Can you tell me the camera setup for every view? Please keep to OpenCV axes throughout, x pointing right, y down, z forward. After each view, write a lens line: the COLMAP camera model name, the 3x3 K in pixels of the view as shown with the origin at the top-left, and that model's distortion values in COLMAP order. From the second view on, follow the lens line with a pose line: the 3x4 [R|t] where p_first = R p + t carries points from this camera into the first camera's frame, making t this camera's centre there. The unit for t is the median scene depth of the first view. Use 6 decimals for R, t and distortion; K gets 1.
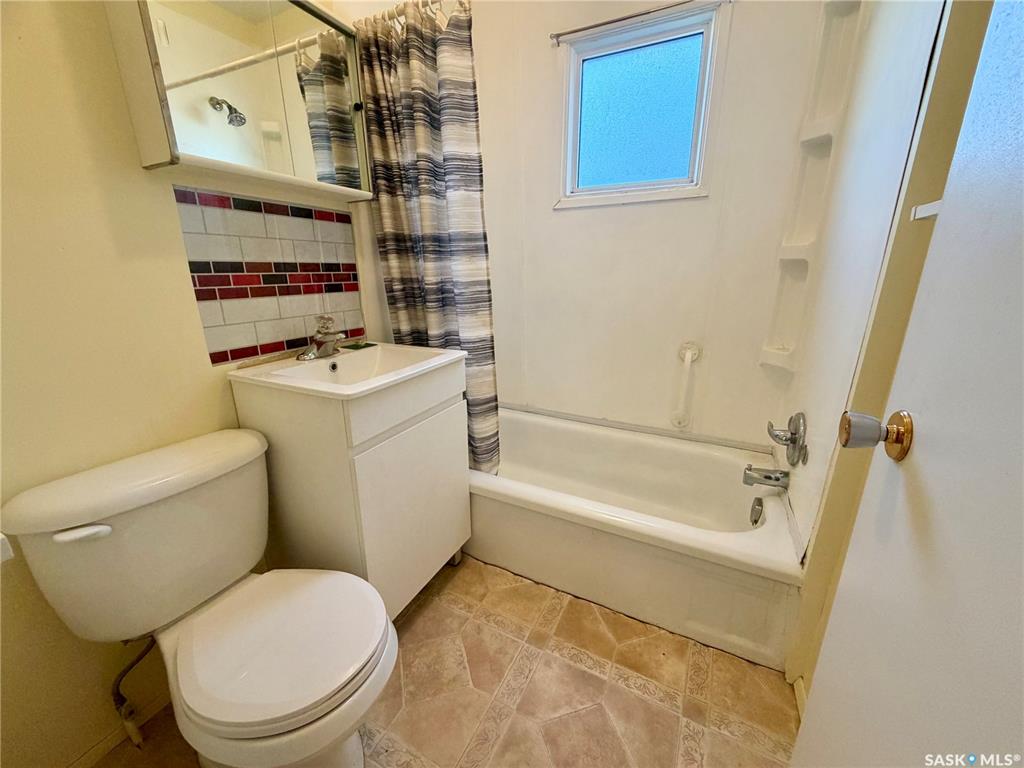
lens RADIAL K [[406.4, 0, 509.4], [0, 406.4, 386.2], [0, 0, 1]] dist [-0.000877, 0.000229]
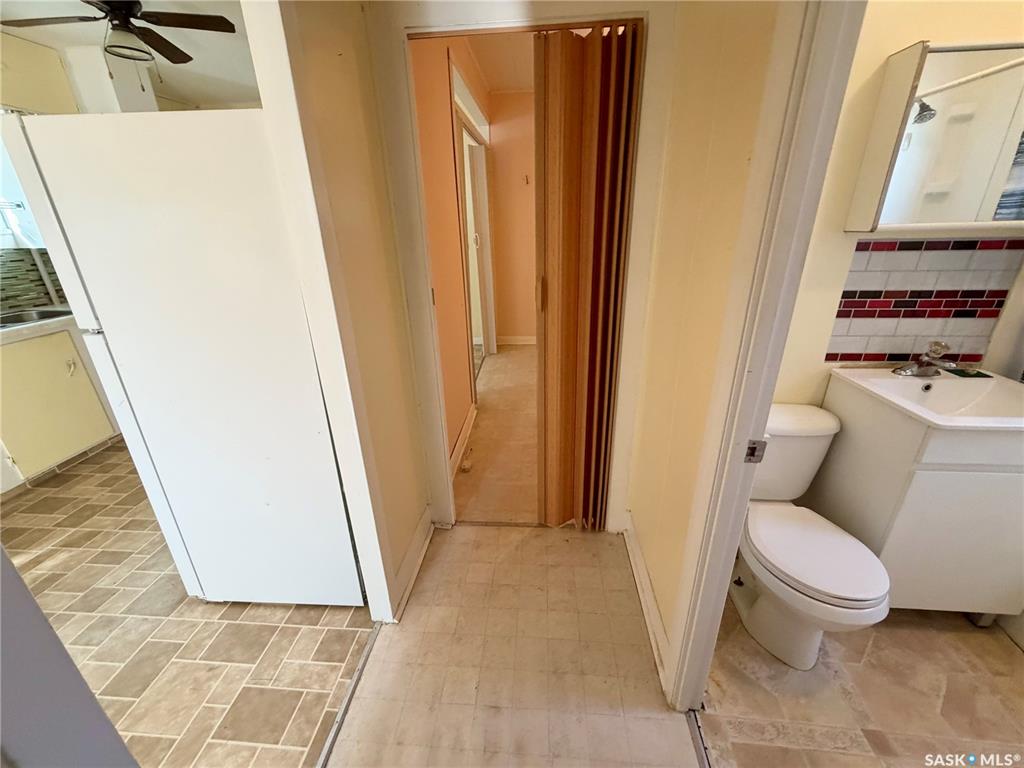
lens RADIAL K [[406.4, 0, 509.9], [0, 406.4, 383.2], [0, 0, 1]] dist [-0.000877, 0.000229]
pose [[0.365136, 0.343045, -0.865446, 0.113849], [-0.245848, 0.932163, 0.265766, -0.076670], [0.897906, 0.115728, 0.424703, -0.524040]]
